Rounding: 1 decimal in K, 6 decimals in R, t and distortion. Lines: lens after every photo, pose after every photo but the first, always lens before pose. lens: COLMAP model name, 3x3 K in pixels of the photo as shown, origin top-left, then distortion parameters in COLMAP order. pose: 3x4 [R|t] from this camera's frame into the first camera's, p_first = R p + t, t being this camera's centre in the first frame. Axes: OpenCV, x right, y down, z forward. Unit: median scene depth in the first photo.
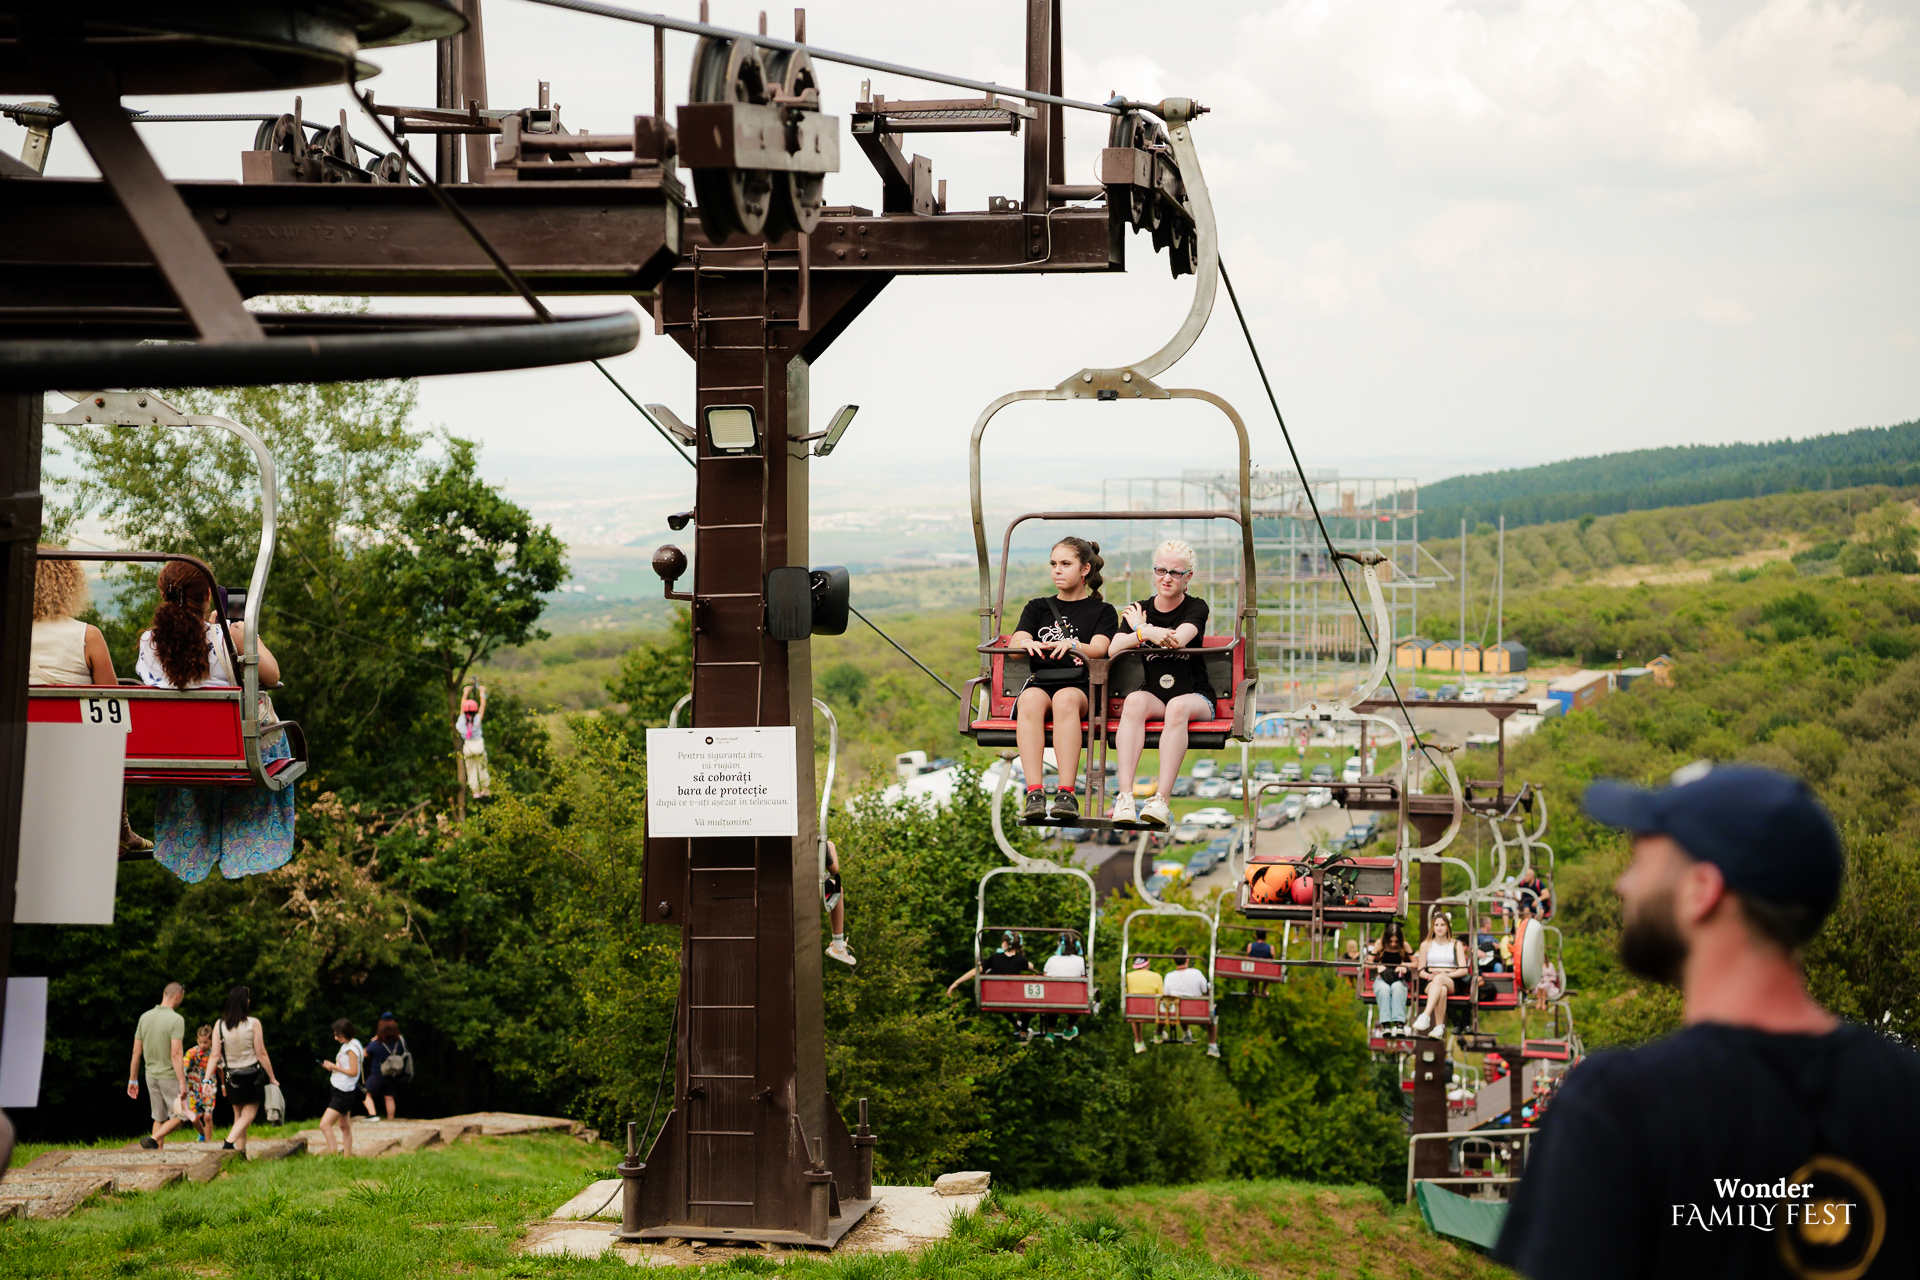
lens RADIAL K [[3906.7, 0, 959.1], [0, 3906.7, 690.7], [0, 0, 1]] dist [0.608474, 0.074471]
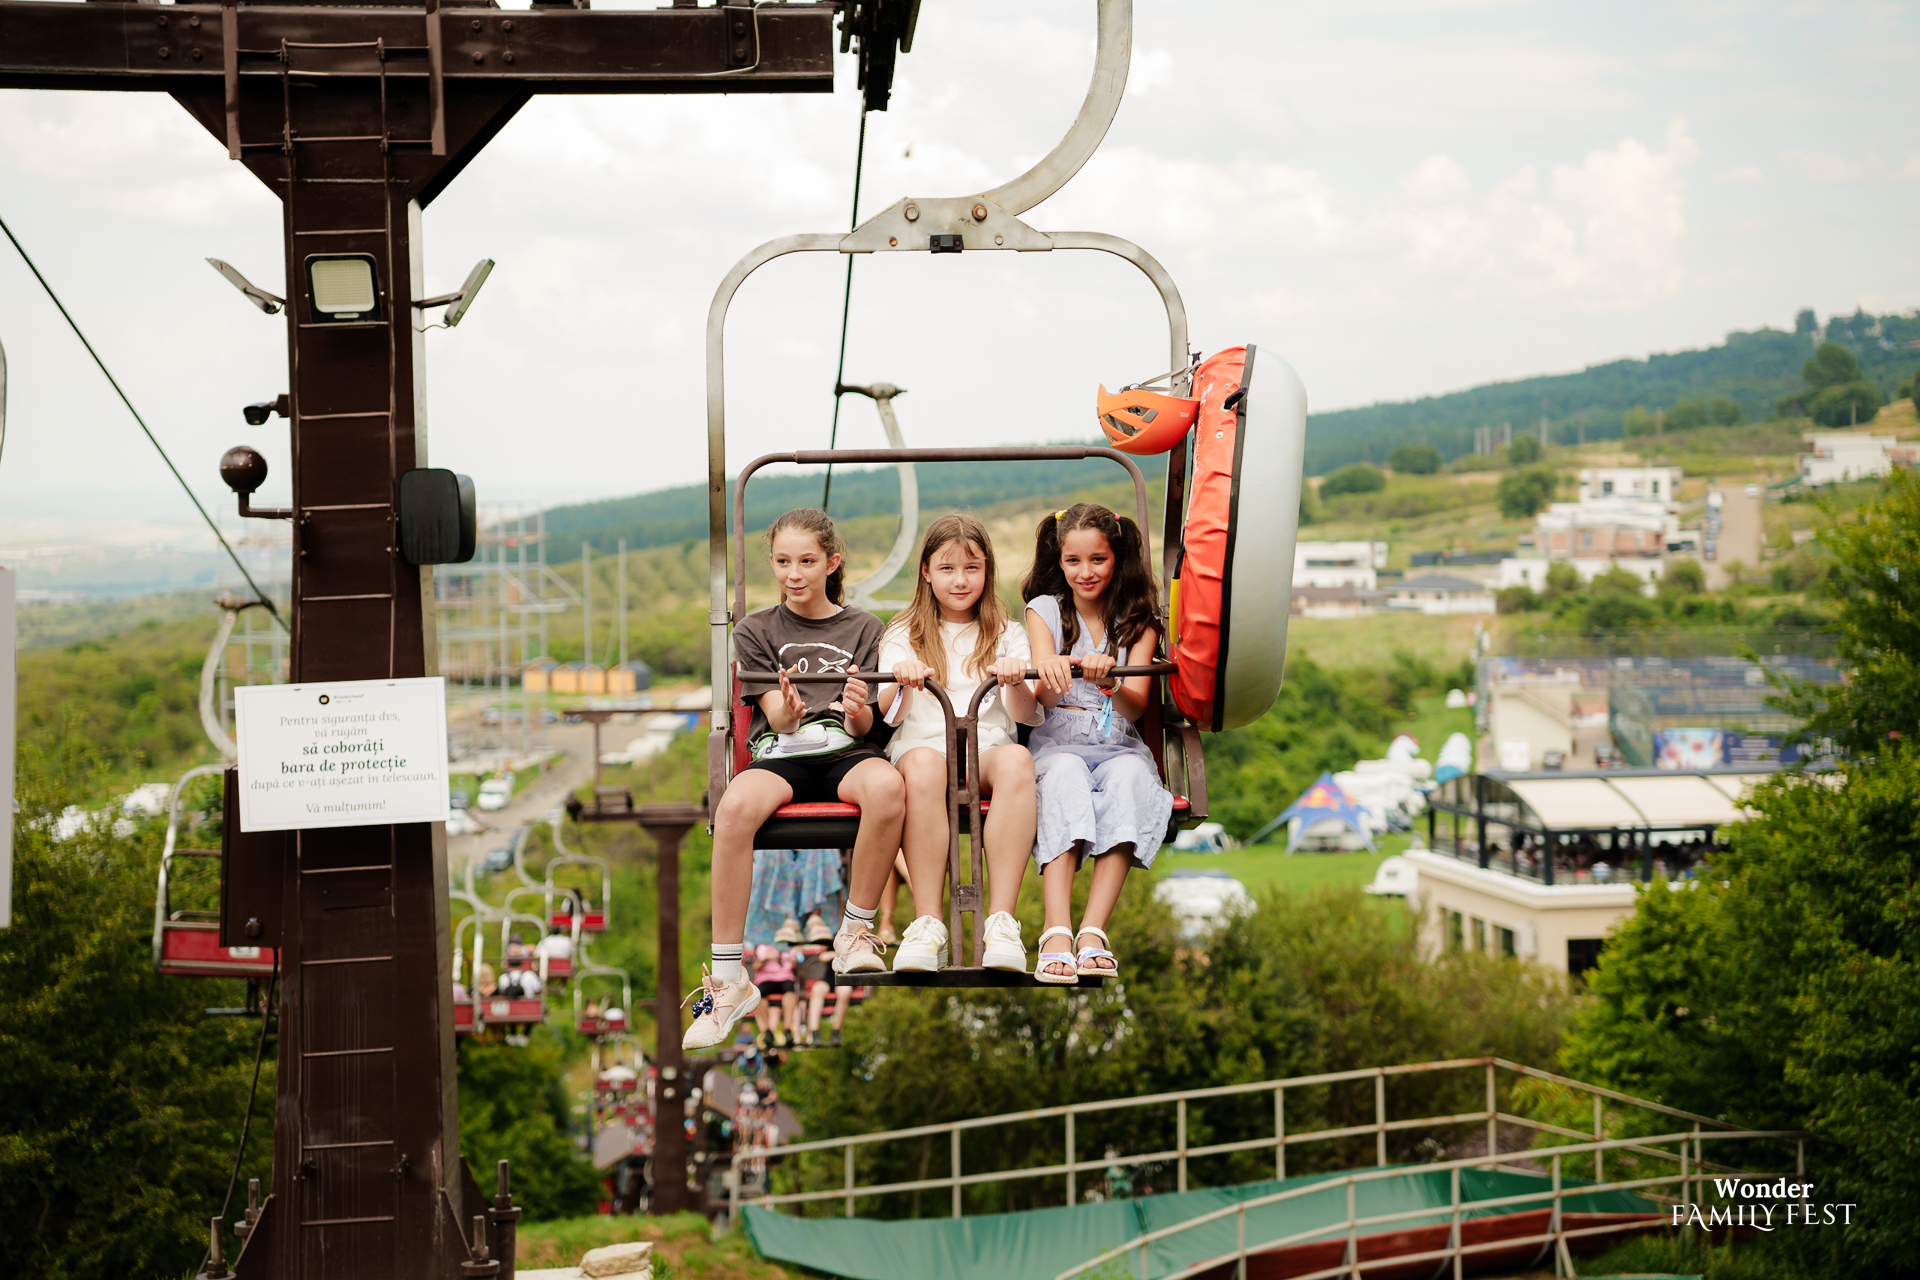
lens RADIAL K [[3833.9, 0, 960.0], [0, 3833.9, 640.0], [0, 0, 1]] dist [0.433133, 1.588794]
pose [[0.972520, -0.029747, 0.230911, -0.038391], [0.034492, 0.999268, -0.016540, 0.005845], [-0.230250, 0.024050, 0.972834, 0.079660]]
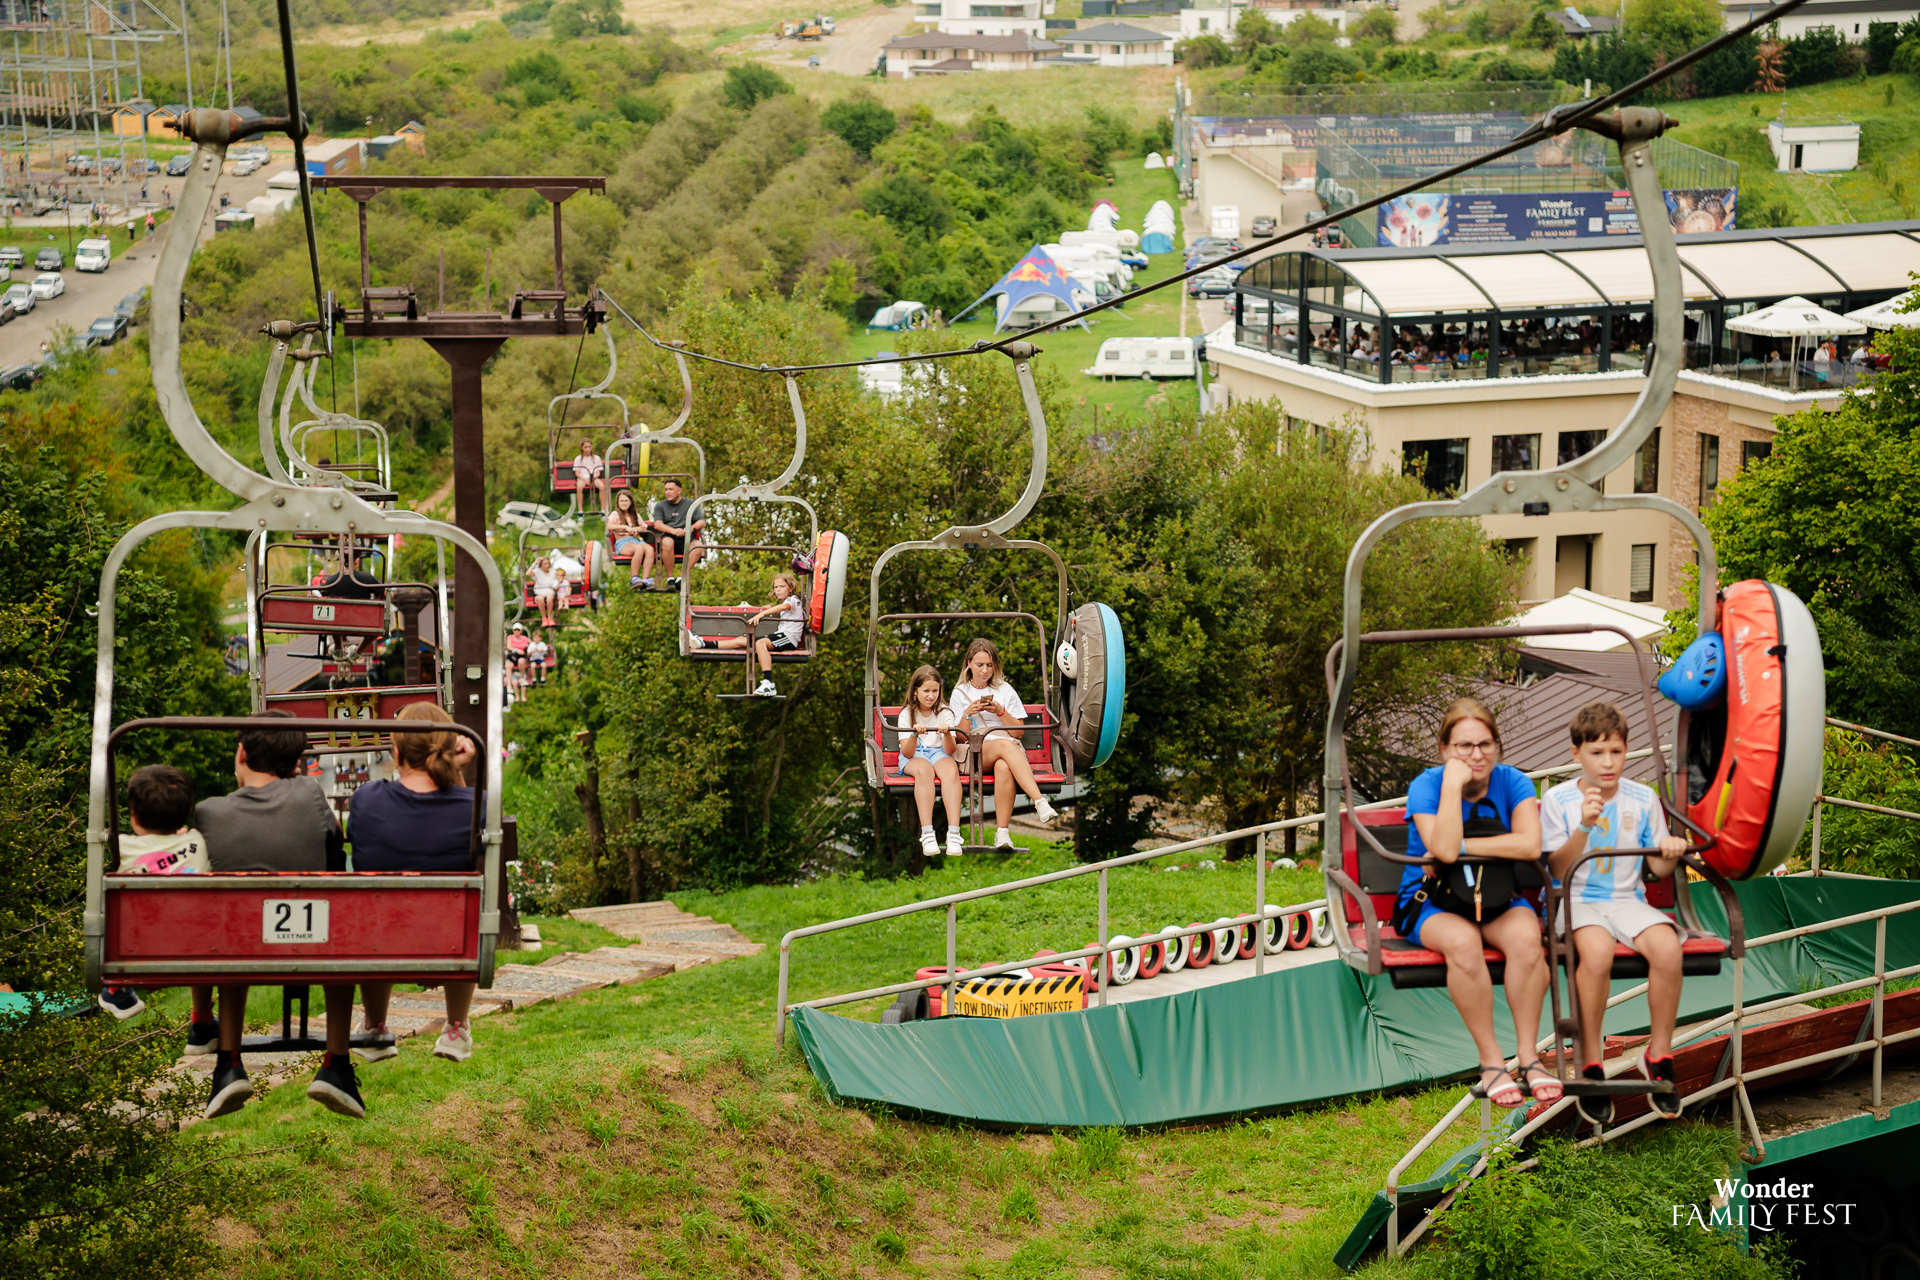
lens RADIAL K [[3833.9, 0, 960.0], [0, 3833.9, 640.0], [0, 0, 1]] dist [0.433133, 1.588794]
pose [[0.943356, -0.068890, 0.324551, -0.037372], [0.028975, 0.991575, 0.126254, -0.001026], [-0.330515, -0.109699, 0.937404, 0.418972]]
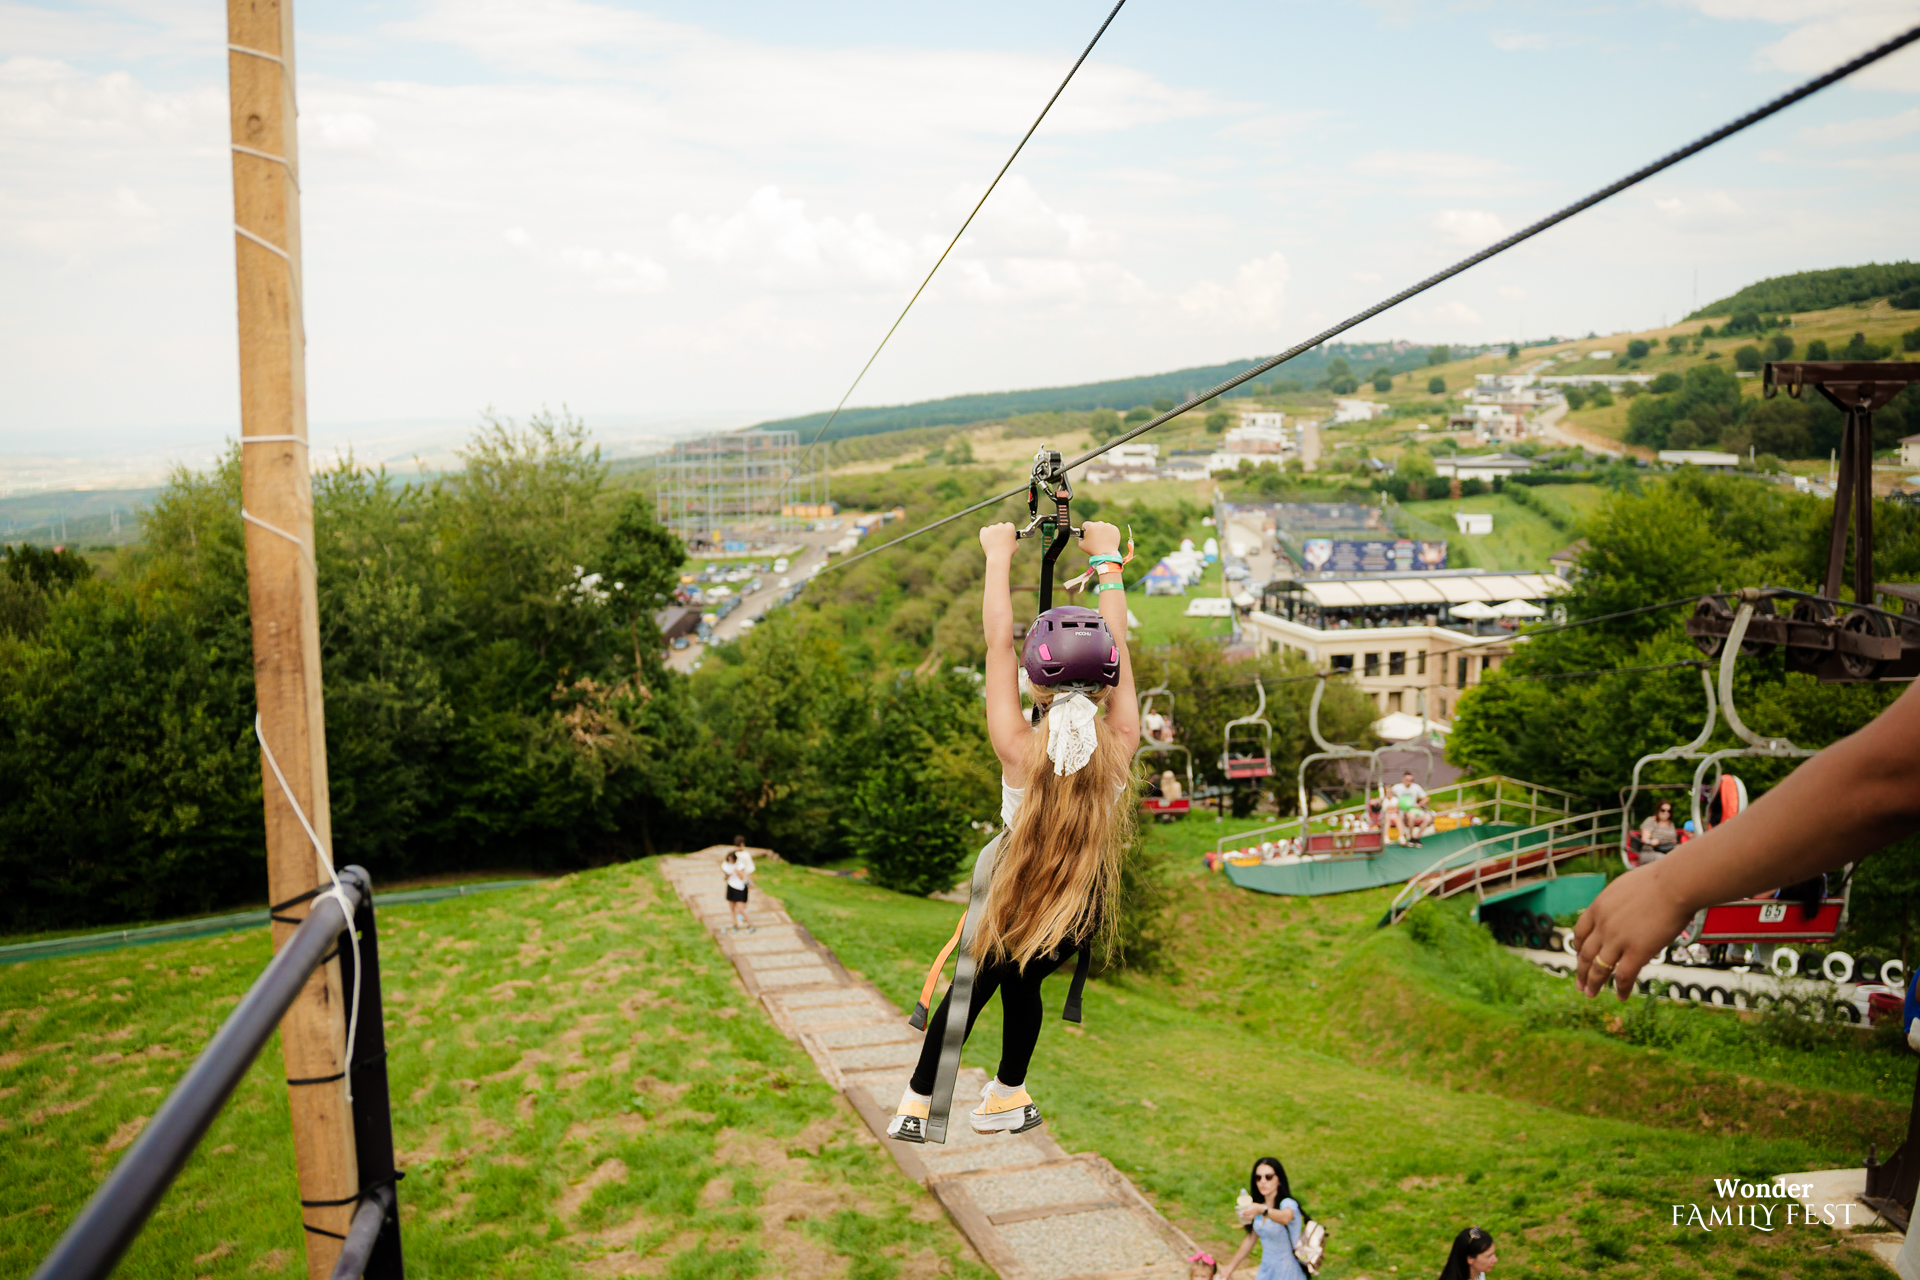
lens RADIAL K [[1737.2, 0, 960.0], [0, 1737.2, 640.0], [0, 0, 1]] dist [-0.176167, -0.000520]
pose [[0.966090, -0.050119, 0.253294, -0.217539], [0.030315, 0.996213, 0.081495, -0.063469], [-0.256420, -0.071053, 0.963950, 0.150288]]
